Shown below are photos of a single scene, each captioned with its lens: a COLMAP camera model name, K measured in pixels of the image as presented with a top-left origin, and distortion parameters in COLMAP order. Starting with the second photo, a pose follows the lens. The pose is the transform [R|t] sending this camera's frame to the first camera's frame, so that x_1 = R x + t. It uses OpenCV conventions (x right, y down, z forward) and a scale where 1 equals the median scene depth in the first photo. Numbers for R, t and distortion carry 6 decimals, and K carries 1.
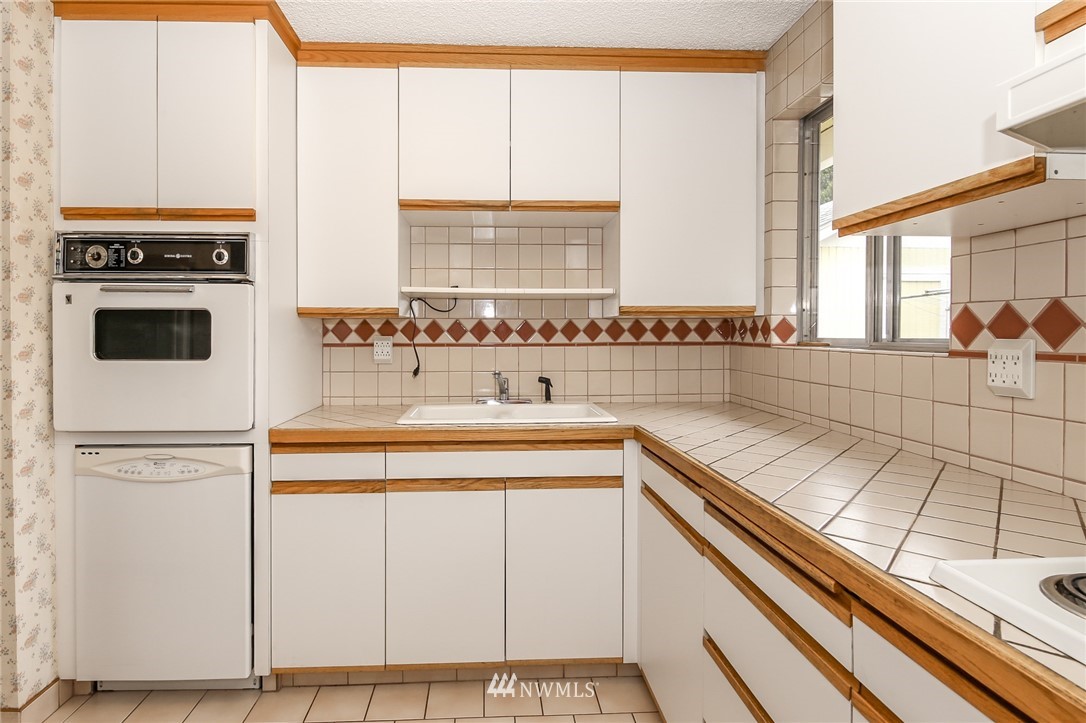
lens RADIAL K [[550.2, 0, 513.1], [0, 550.2, 336.5], [0, 0, 1]] dist [0.005804, -0.008905]
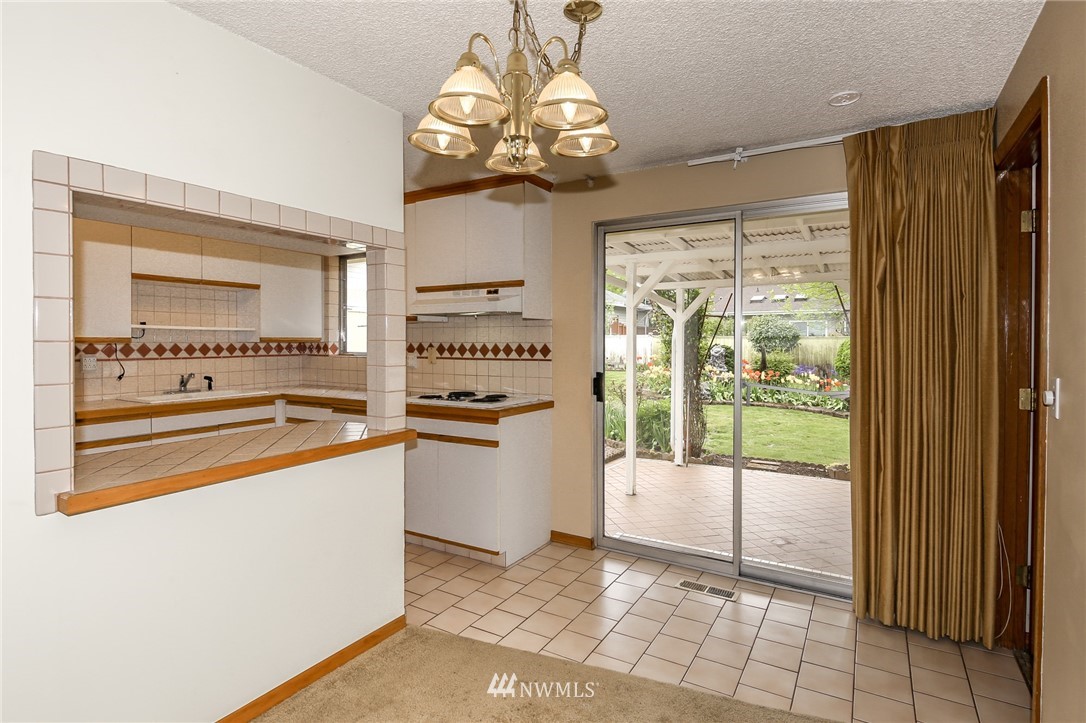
lens RADIAL K [[550.2, 0, 540.3], [0, 550.2, 356.4], [0, 0, 1]] dist [0.005804, -0.008905]
pose [[0.550327, -0.019059, 0.834732, -0.873073], [0.014823, 0.999805, 0.013056, 0.004304], [-0.834818, 0.005188, 0.550502, -0.895659]]
